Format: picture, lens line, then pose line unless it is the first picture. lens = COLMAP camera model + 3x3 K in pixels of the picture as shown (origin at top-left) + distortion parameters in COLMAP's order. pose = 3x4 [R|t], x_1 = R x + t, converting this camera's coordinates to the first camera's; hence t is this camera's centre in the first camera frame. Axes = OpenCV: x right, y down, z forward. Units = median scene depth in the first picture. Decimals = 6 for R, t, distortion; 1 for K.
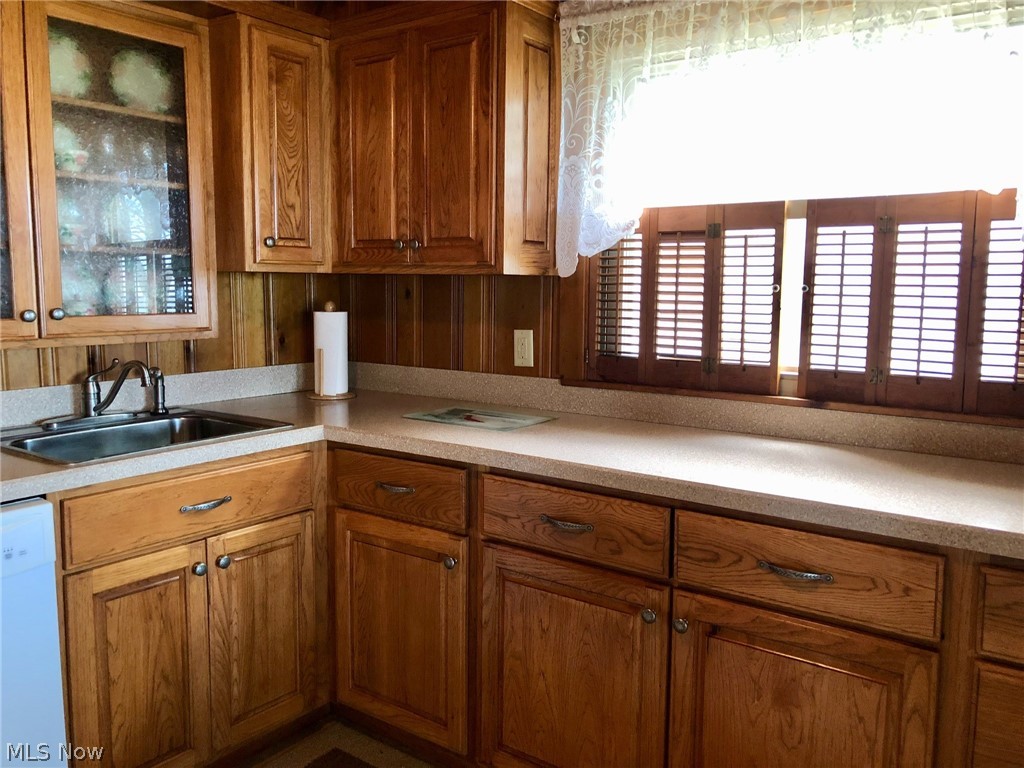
lens RADIAL K [[834.7, 0, 502.4], [0, 834.7, 375.0], [0, 0, 1]] dist [0.030433, -0.056713]
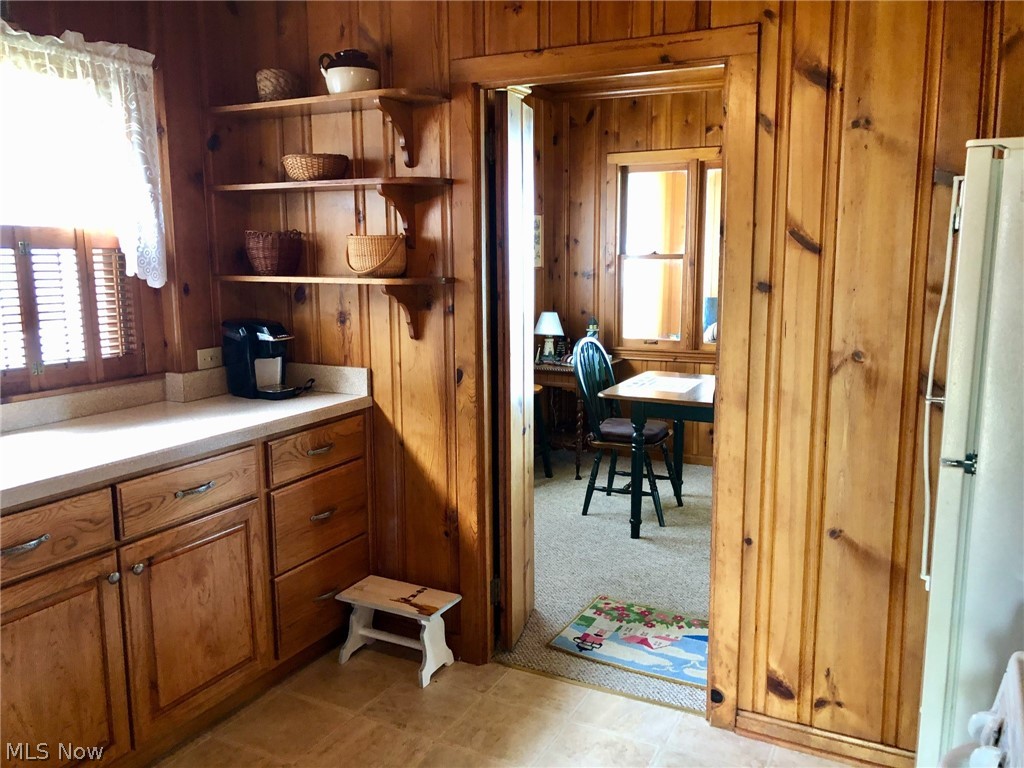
lens RADIAL K [[834.7, 0, 502.4], [0, 834.7, 375.0], [0, 0, 1]] dist [0.030433, -0.056713]
pose [[-0.167980, -0.149567, 0.974378, -0.828244], [0.113041, 0.978980, 0.169762, -0.113001], [-0.979288, 0.138661, -0.147542, 0.455230]]
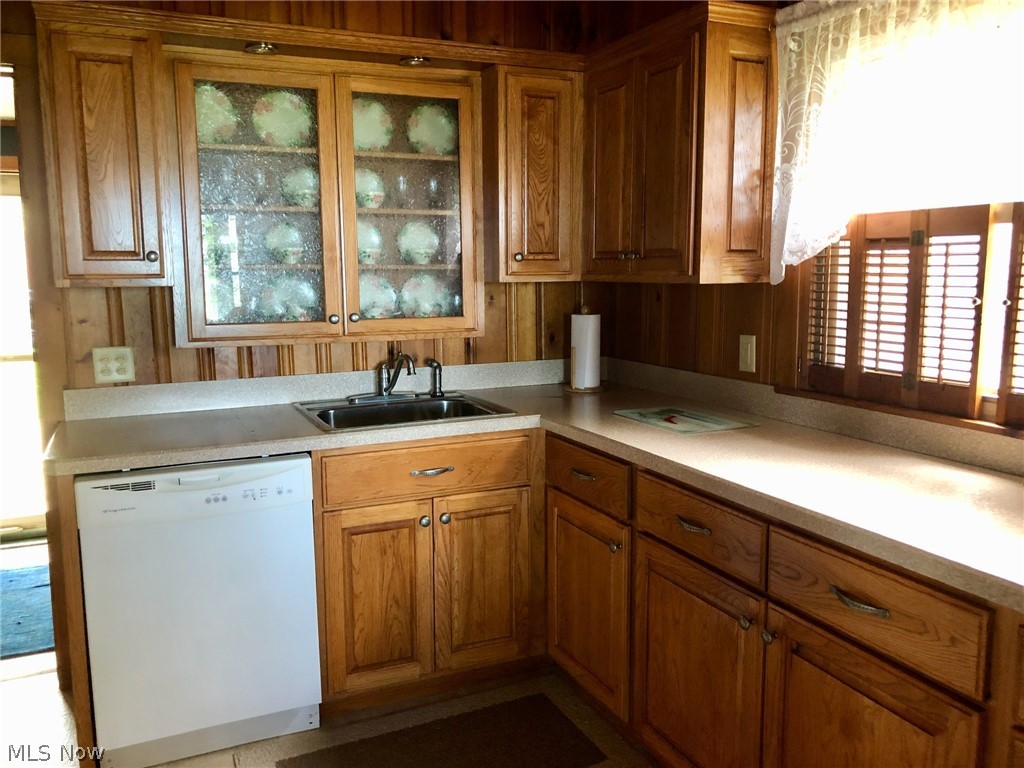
lens RADIAL K [[834.7, 0, 502.4], [0, 834.7, 375.0], [0, 0, 1]] dist [0.030433, -0.056713]
pose [[0.869579, 0.049347, -0.491322, 0.318442], [-0.039145, 0.998752, 0.031030, -0.030979], [0.492240, -0.007750, 0.870425, -0.038083]]
